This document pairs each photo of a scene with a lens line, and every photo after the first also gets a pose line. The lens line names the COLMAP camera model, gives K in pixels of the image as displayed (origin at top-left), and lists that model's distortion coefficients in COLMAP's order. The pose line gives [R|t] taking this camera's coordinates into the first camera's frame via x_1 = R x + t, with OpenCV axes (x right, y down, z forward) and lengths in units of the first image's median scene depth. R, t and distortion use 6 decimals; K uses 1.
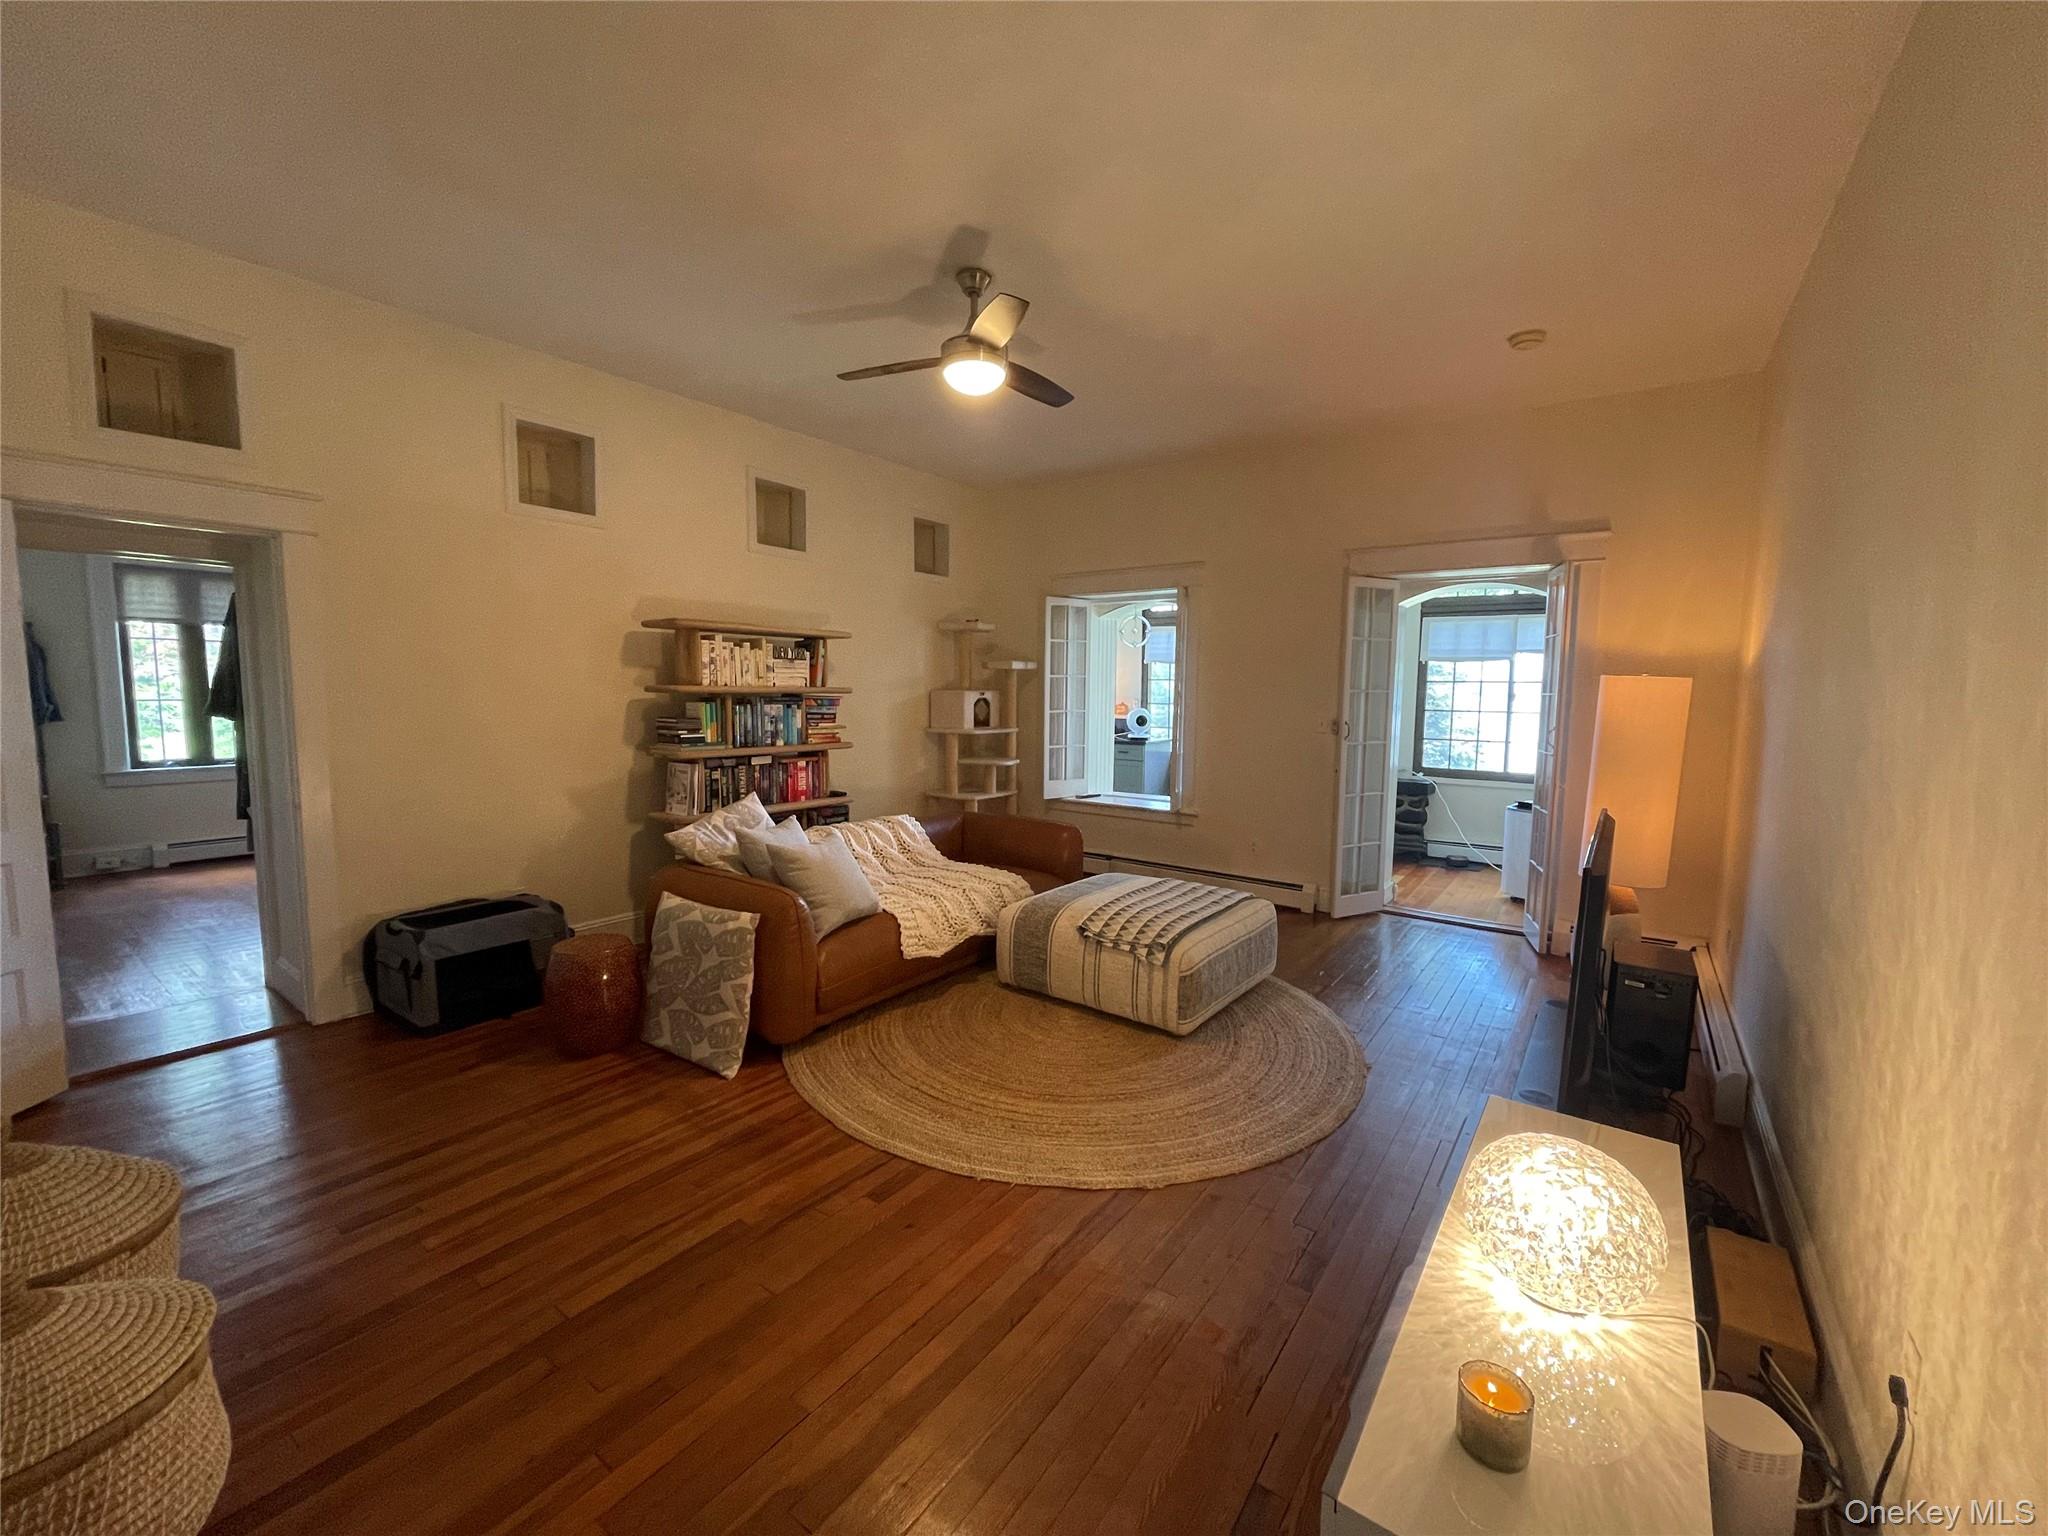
lens RADIAL K [[830.0, 0, 1024.0], [0, 830.0, 768.0], [0, 0, 1]] dist [0.000754, 0.000086]
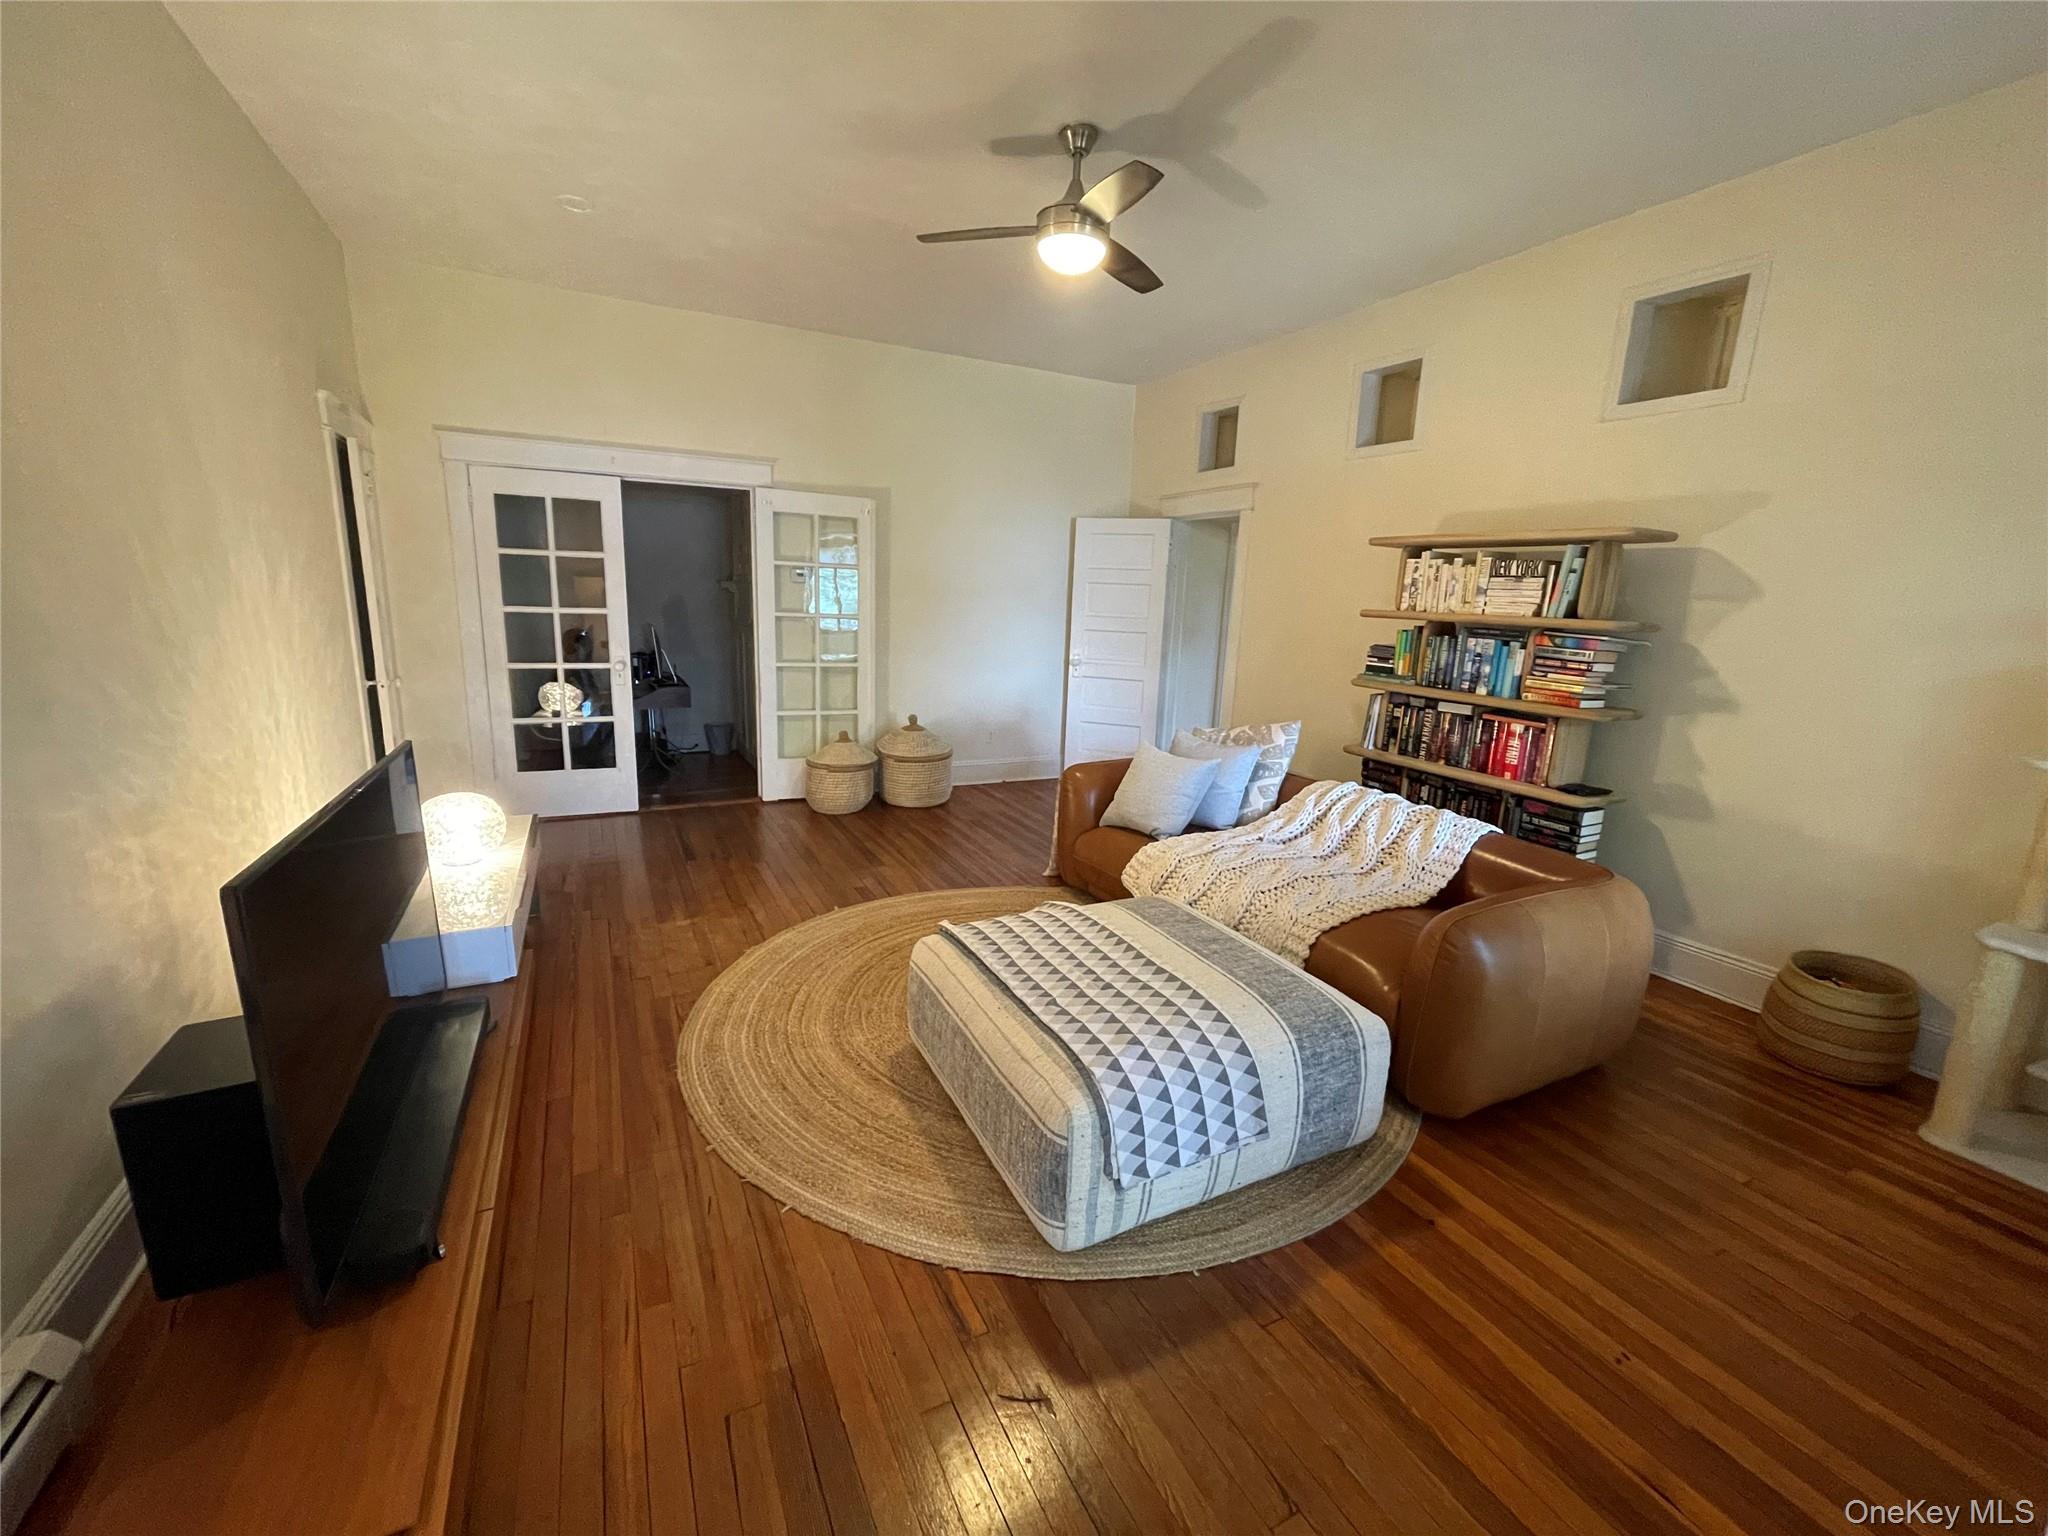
lens RADIAL K [[823.8, 0, 1024.0], [0, 823.8, 768.0], [0, 0, 1]] dist [0.002259, 0.000269]
pose [[-0.447557, 0.157663, -0.880247, 0.594788], [-0.129330, 0.962575, 0.238166, -0.092539], [0.884854, 0.220435, -0.410417, 1.013762]]
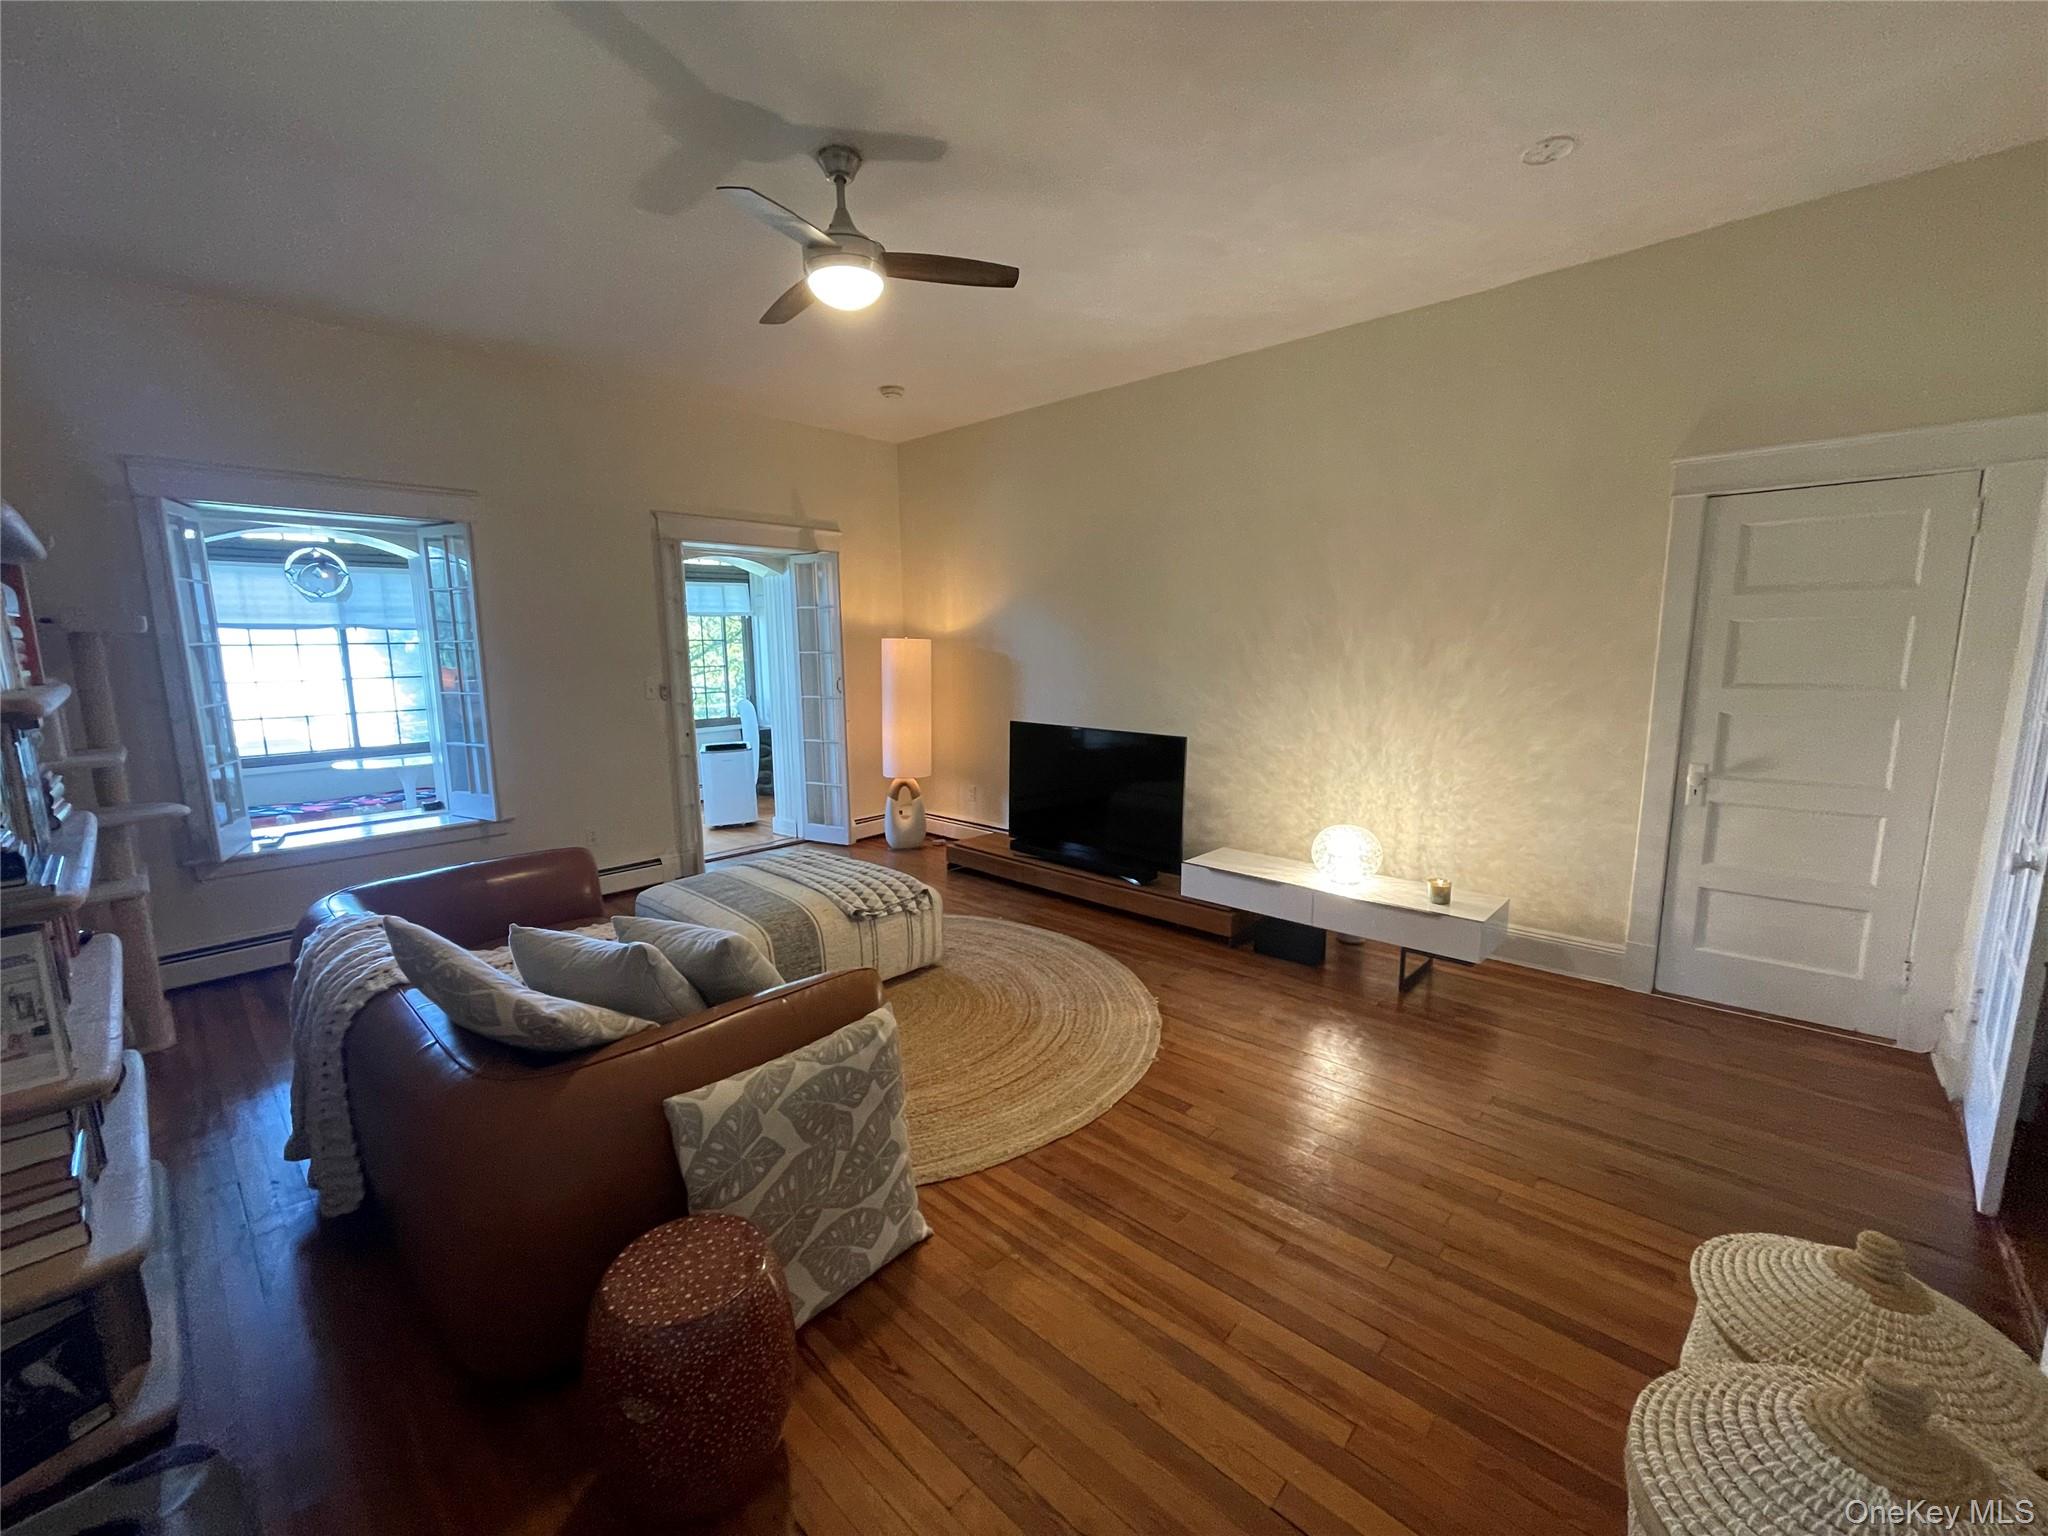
lens RADIAL K [[823.8, 0, 1024.0], [0, 823.8, 768.0], [0, 0, 1]] dist [0.002259, 0.000269]
pose [[0.122270, -0.166271, 0.978470, -0.642101], [0.117138, 0.981394, 0.152130, -0.072470], [-0.985560, 0.096015, 0.139472, 0.525967]]
